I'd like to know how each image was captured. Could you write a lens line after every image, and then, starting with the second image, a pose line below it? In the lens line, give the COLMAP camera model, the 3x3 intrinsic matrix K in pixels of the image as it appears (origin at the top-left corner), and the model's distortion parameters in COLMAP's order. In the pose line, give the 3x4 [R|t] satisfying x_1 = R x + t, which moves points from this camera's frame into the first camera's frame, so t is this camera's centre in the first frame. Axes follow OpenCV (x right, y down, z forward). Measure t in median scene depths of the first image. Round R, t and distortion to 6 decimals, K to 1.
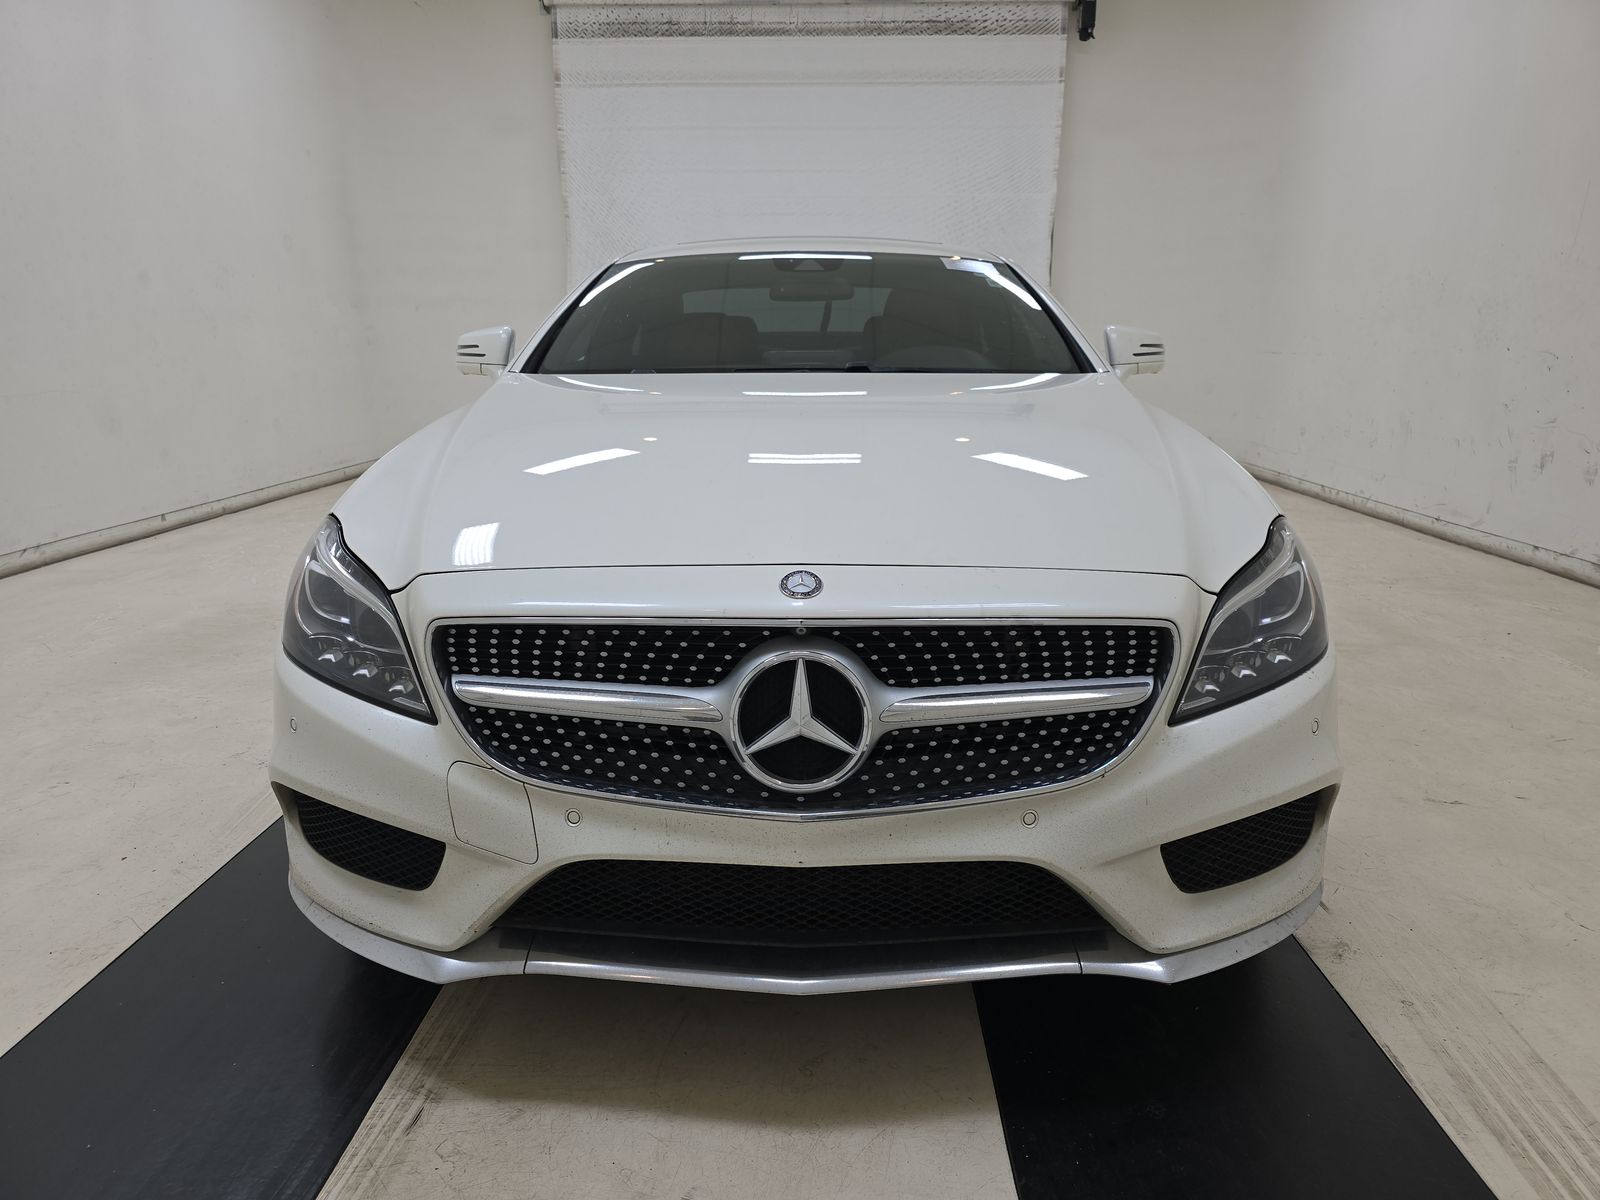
lens RADIAL K [[1075.4, 0, 795.7], [0, 1075.4, 603.6], [0, 0, 1]] dist [0.035503, -0.023127]
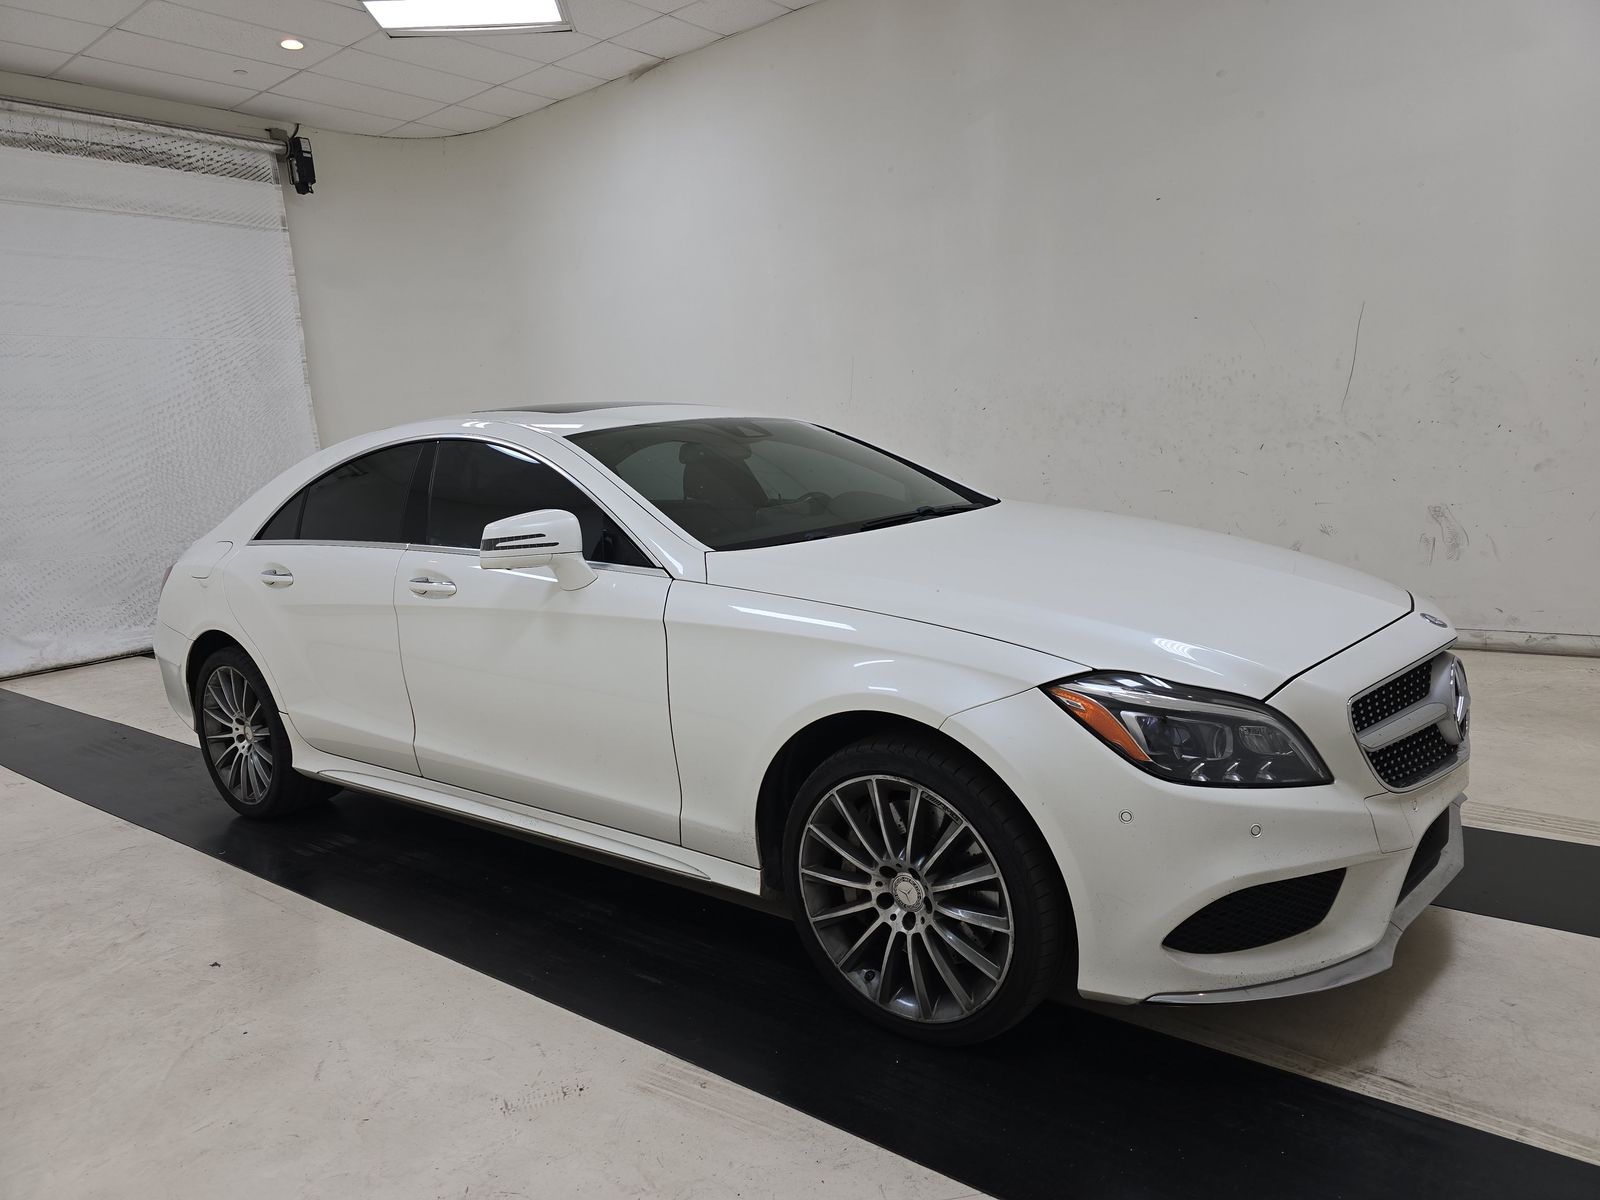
lens RADIAL K [[1075.4, 0, 813.3], [0, 1075.4, 602.3], [0, 0, 1]] dist [0.035503, -0.023127]
pose [[0.603709, -0.161886, 0.780595, -0.285558], [0.252430, 0.967600, 0.005441, -0.045239], [-0.756185, 0.193761, 0.625013, 0.099788]]
